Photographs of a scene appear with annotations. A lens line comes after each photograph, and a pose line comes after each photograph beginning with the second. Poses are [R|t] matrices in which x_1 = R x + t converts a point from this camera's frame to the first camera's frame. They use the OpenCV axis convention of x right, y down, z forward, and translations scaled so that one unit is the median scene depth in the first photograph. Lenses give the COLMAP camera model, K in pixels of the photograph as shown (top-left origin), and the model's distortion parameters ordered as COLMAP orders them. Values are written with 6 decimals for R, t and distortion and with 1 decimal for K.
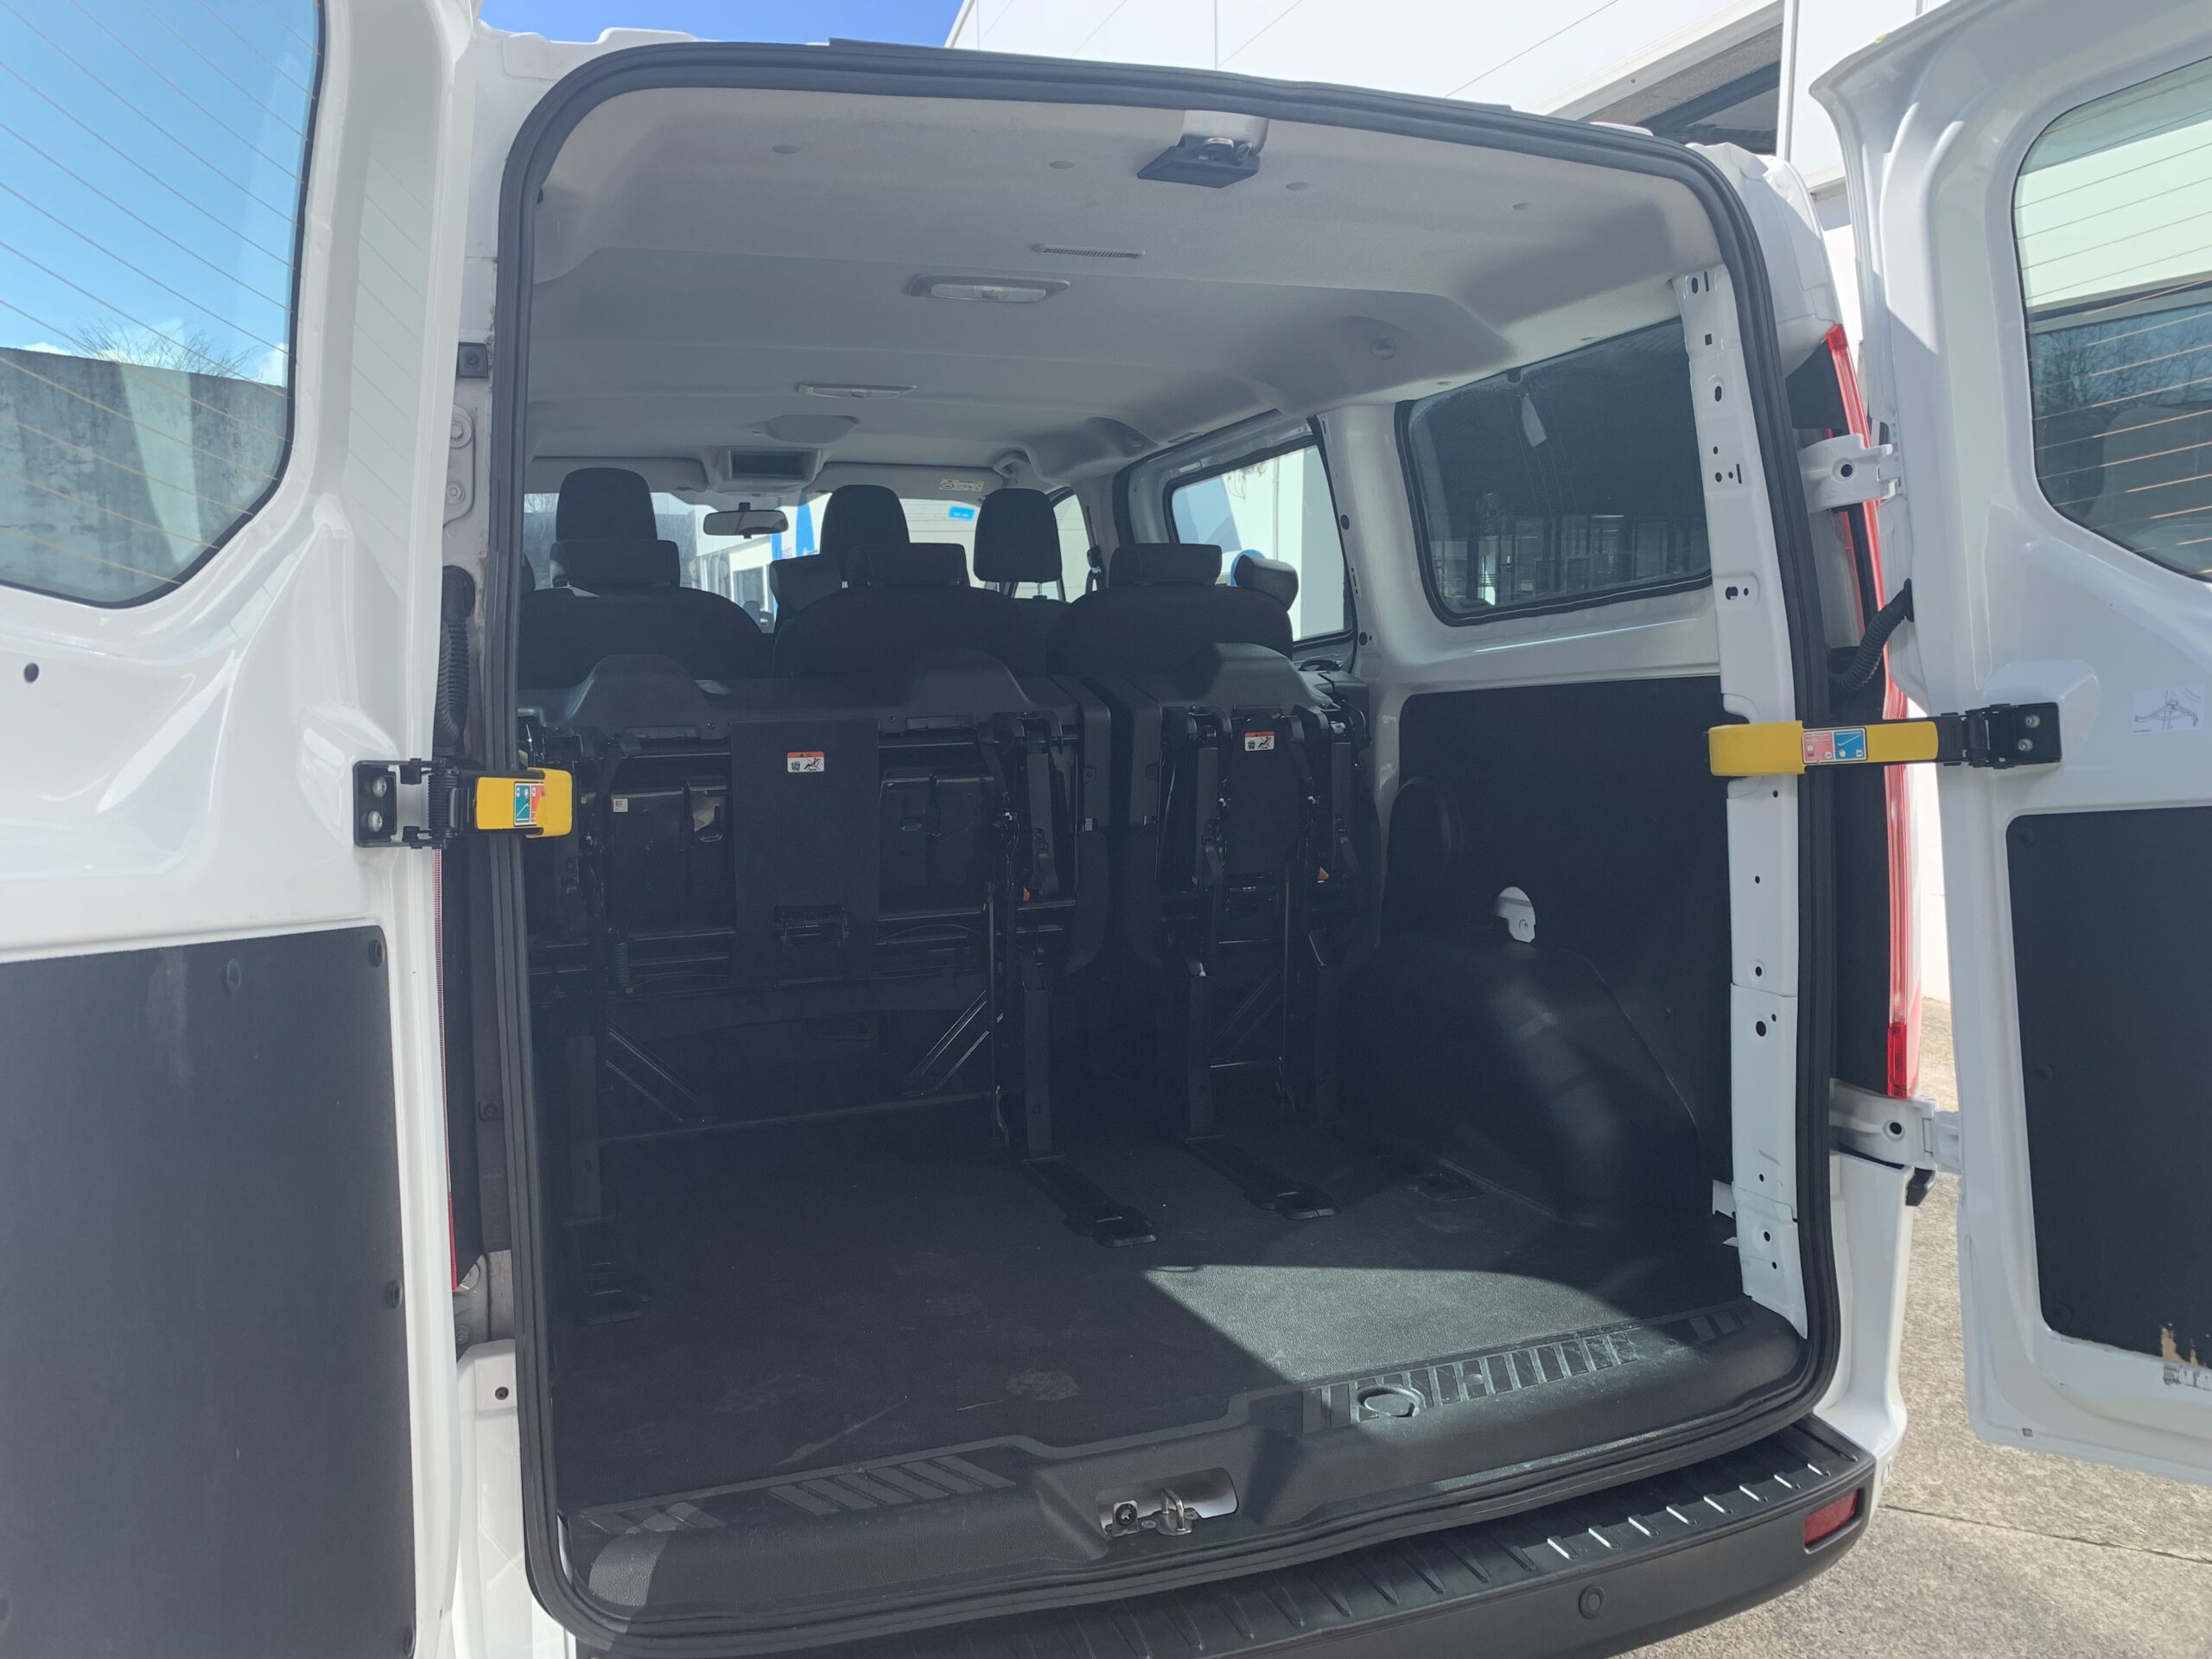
lens RADIAL K [[1702.3, 0, 1106.3], [0, 1702.3, 827.7], [0, 0, 1]] dist [0.026783, -0.031939]
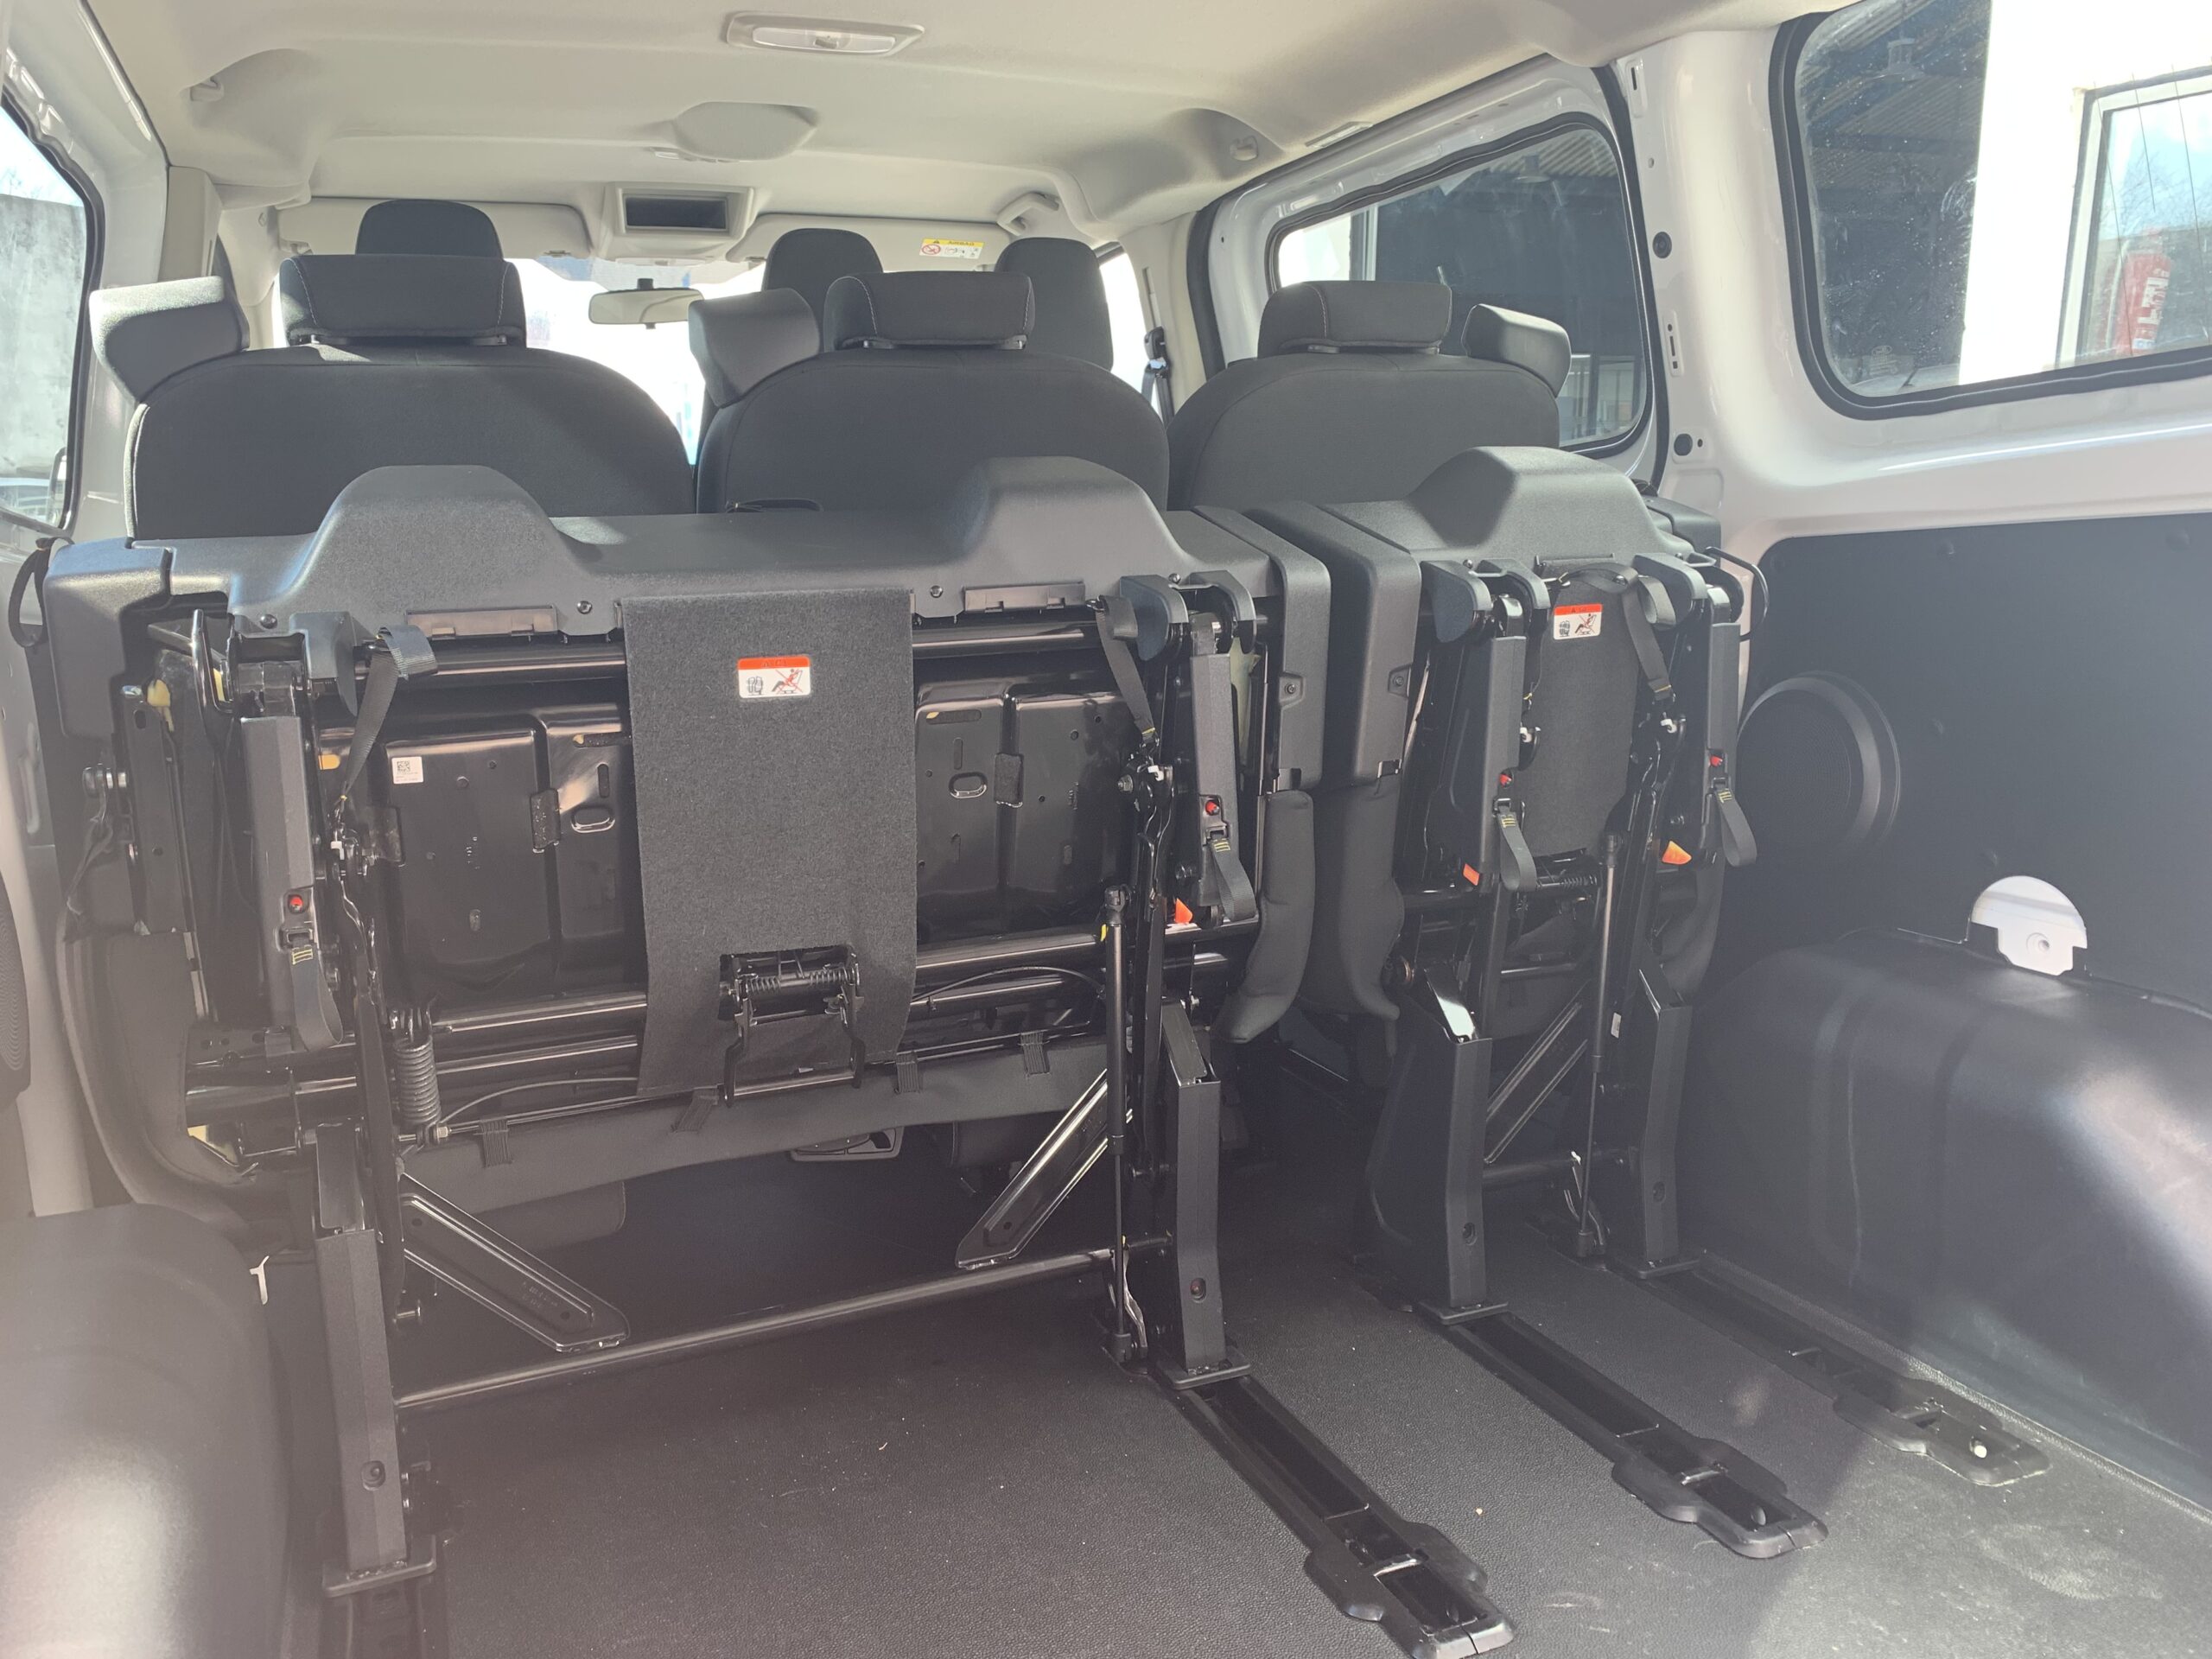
lens RADIAL K [[1702.3, 0, 1089.7], [0, 1702.3, 842.5], [0, 0, 1]] dist [0.026783, -0.031939]
pose [[0.999337, -0.014439, 0.033436, -0.092983], [0.011286, 0.995638, 0.092619, -0.033212], [-0.034628, -0.092180, 0.995140, 0.450820]]
